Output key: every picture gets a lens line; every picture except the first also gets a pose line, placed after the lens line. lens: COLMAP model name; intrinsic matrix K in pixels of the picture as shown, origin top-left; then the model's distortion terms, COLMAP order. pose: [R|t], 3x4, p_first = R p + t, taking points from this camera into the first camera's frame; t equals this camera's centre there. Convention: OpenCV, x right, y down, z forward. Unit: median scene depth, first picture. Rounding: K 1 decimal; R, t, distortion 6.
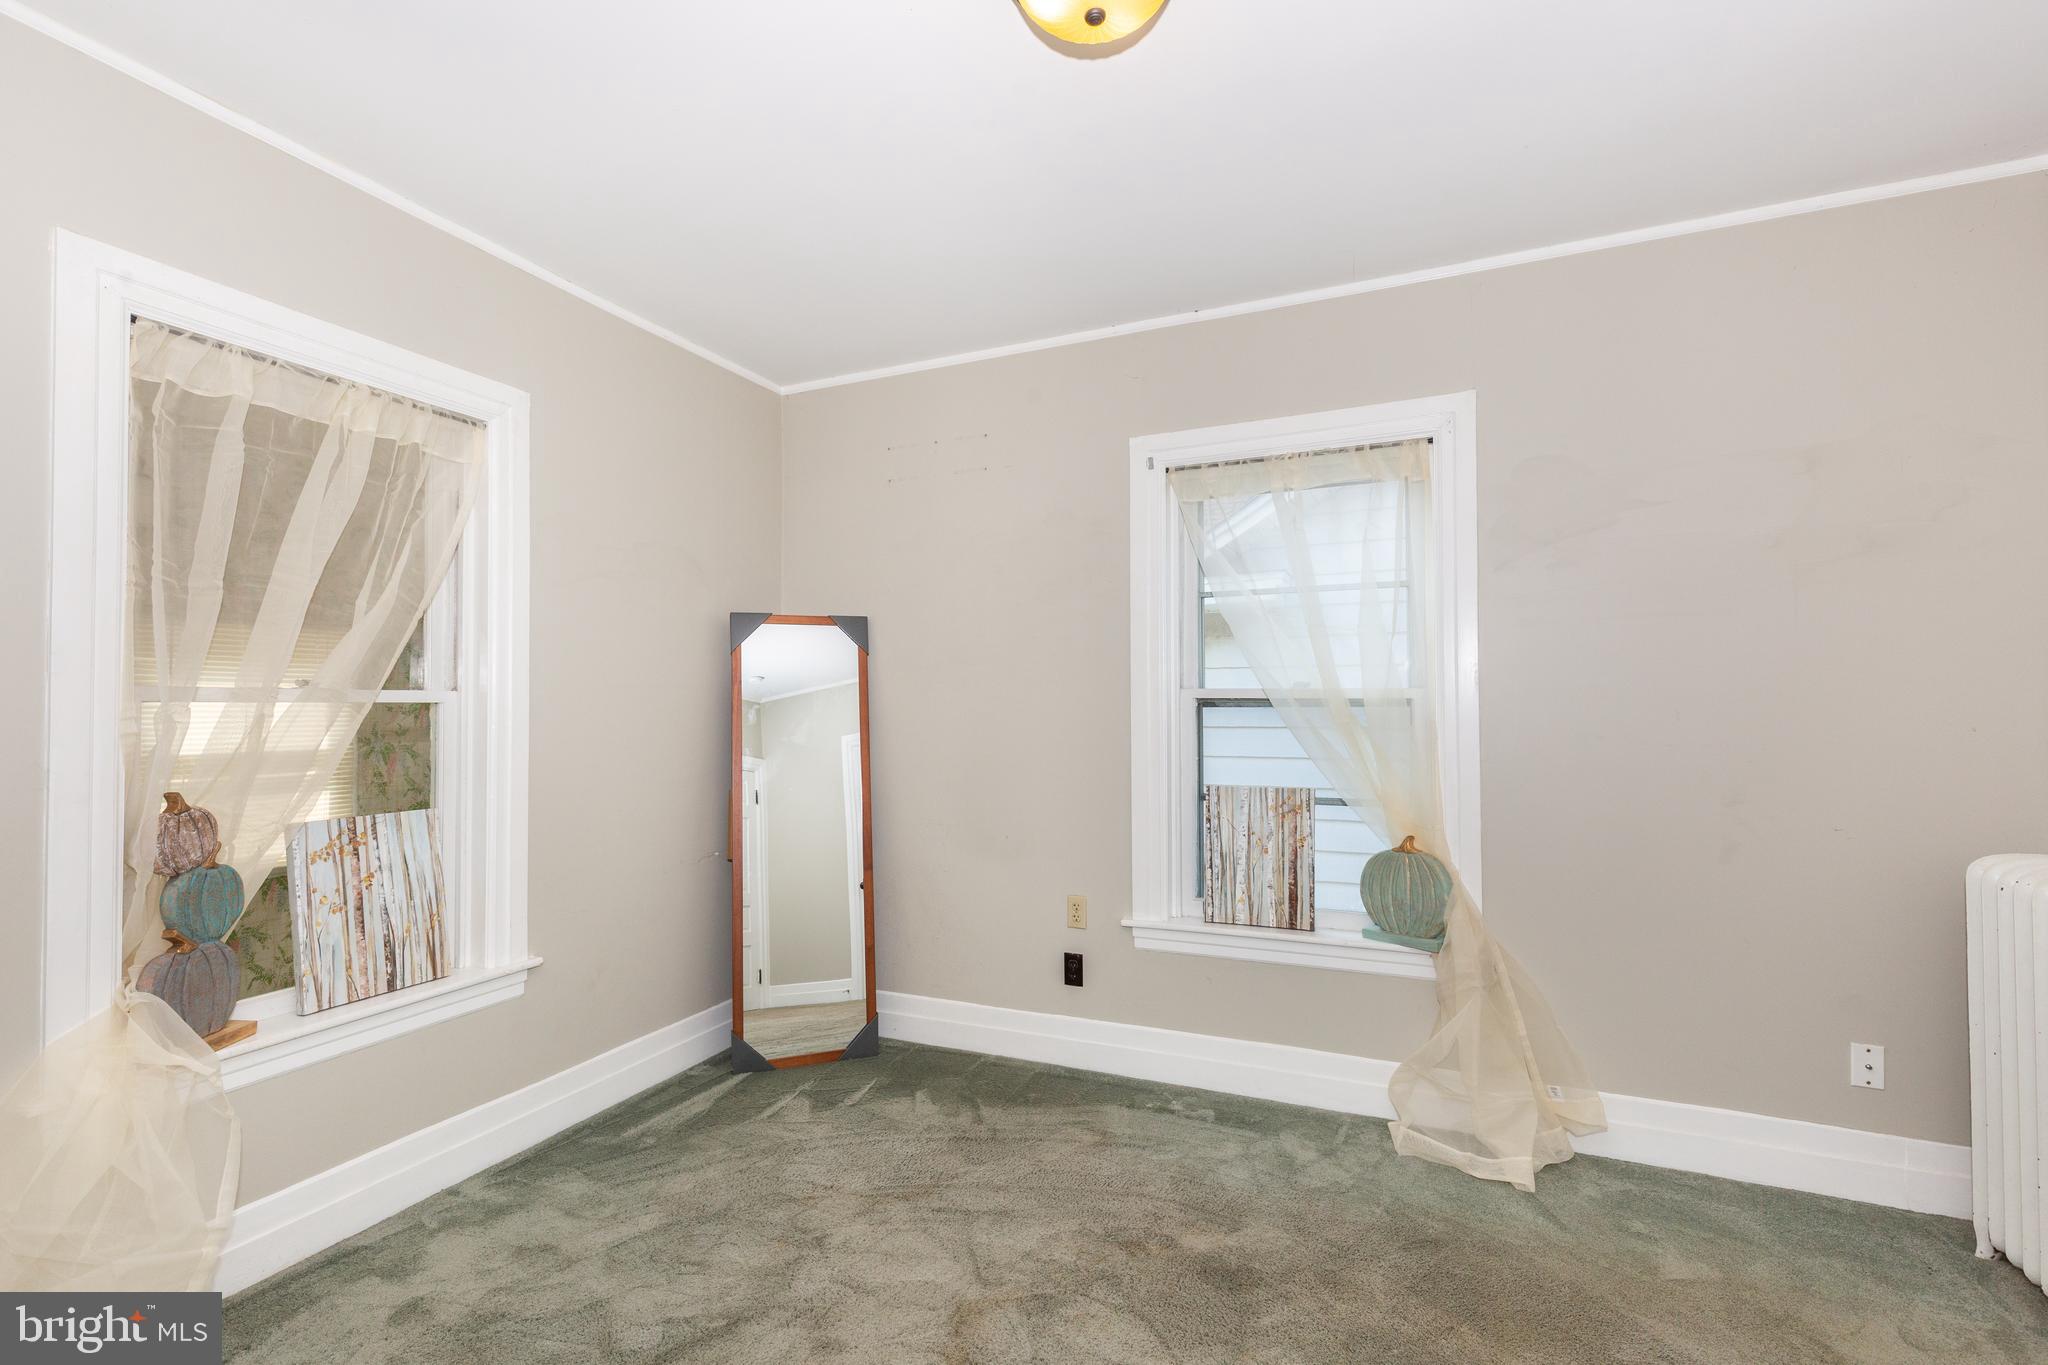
lens RADIAL K [[918.7, 0, 1023.3], [0, 918.7, 689.0], [0, 0, 1]] dist [0.011482, 0.000124]
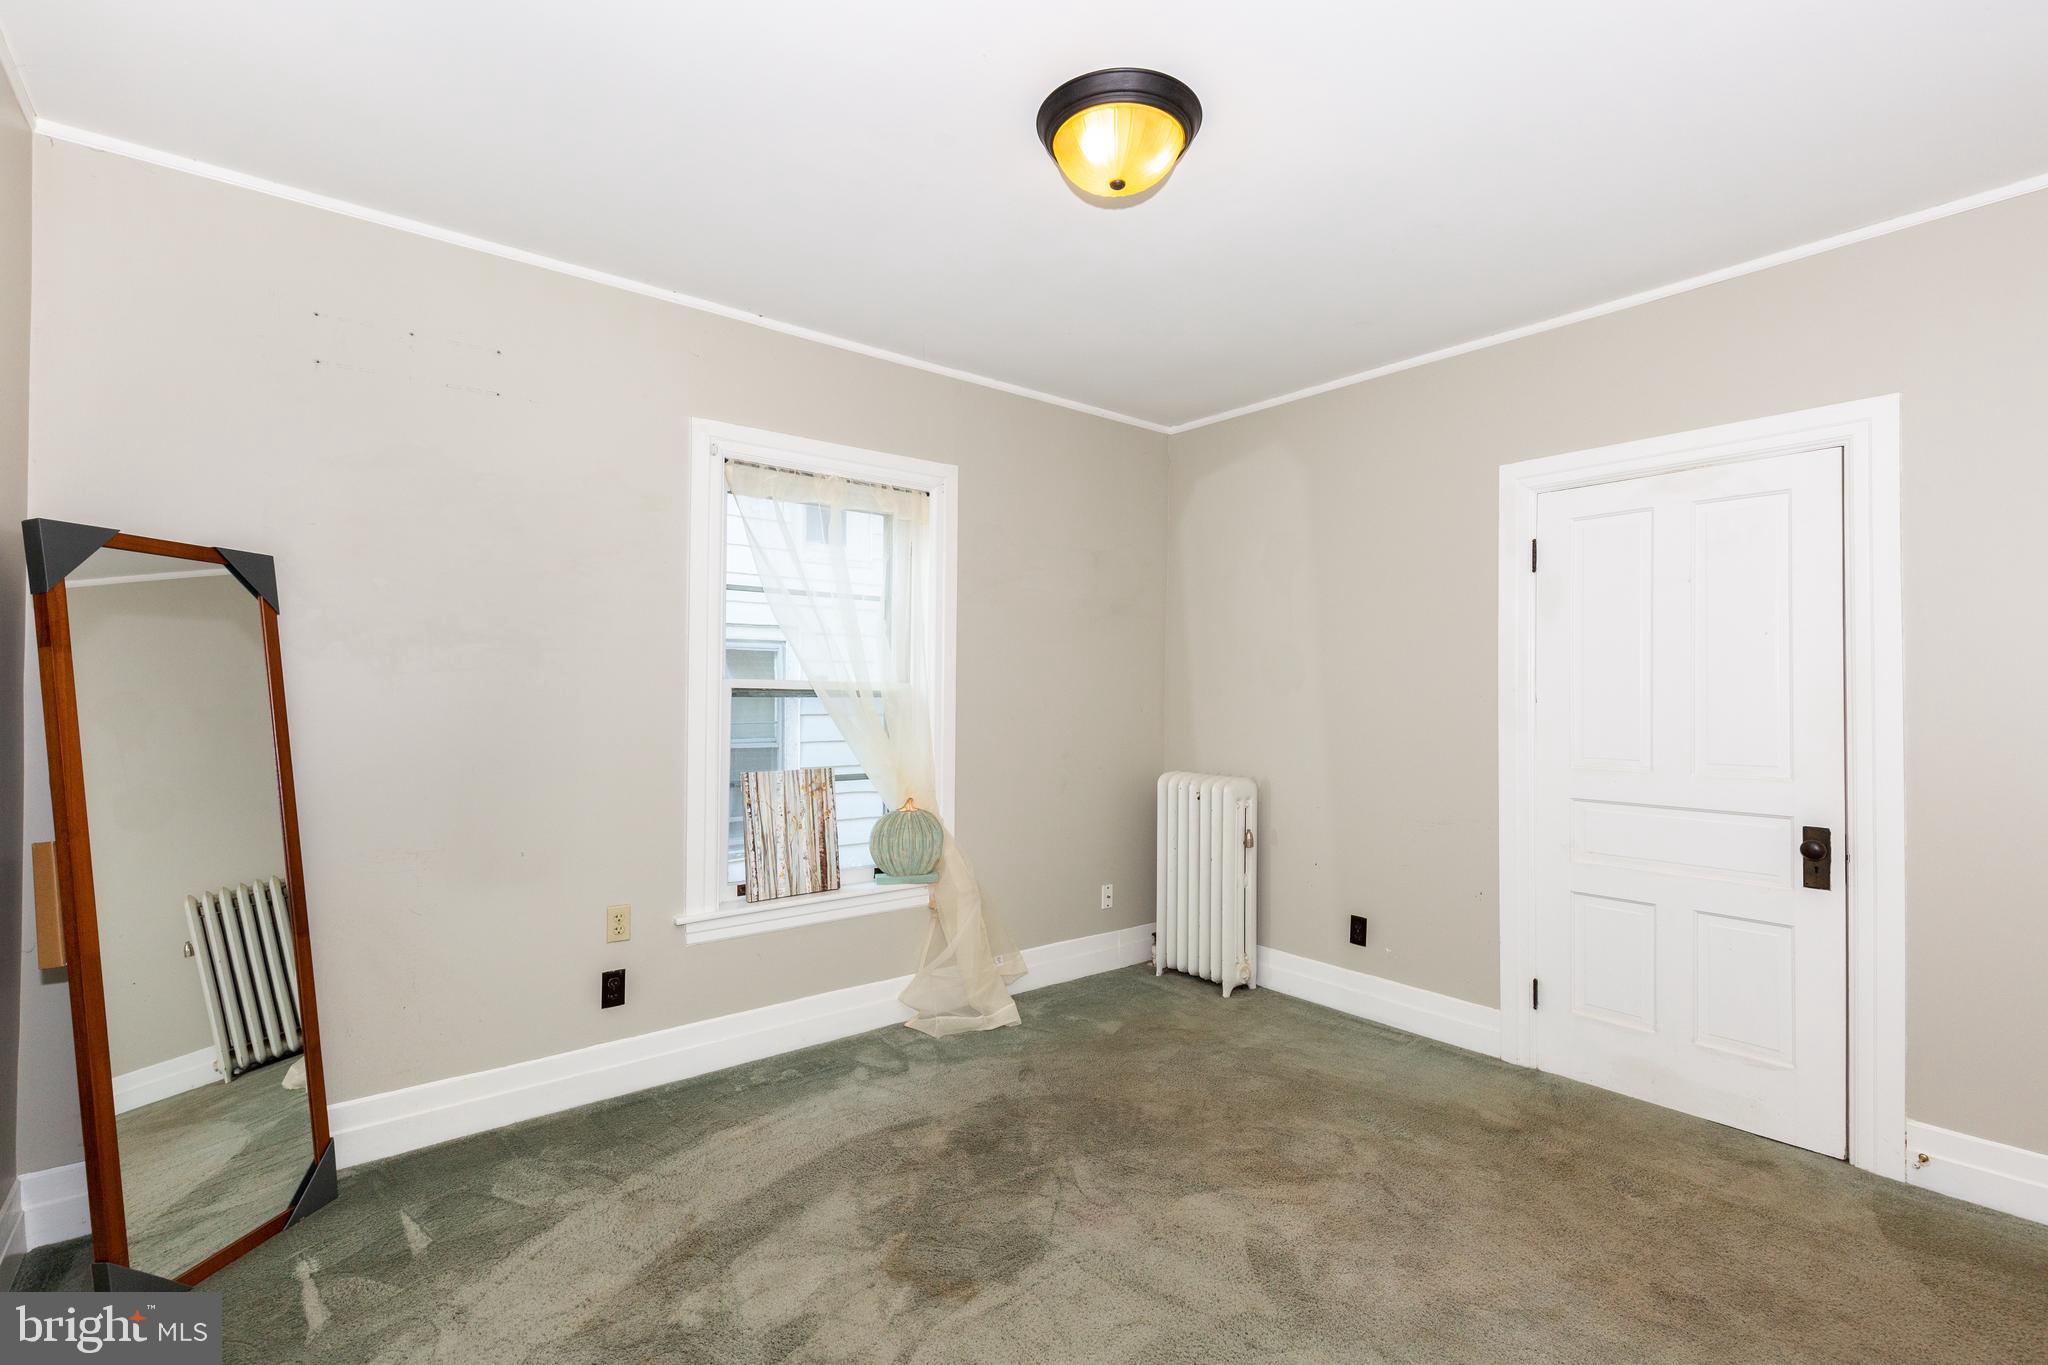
lens RADIAL K [[918.7, 0, 1023.3], [0, 918.7, 689.0], [0, 0, 1]] dist [0.011482, 0.000124]
pose [[0.466468, 0.011272, 0.884466, -0.596994], [-0.022572, 0.999745, -0.000837, 0.004845], [-0.884250, -0.019573, 0.466603, 0.248195]]
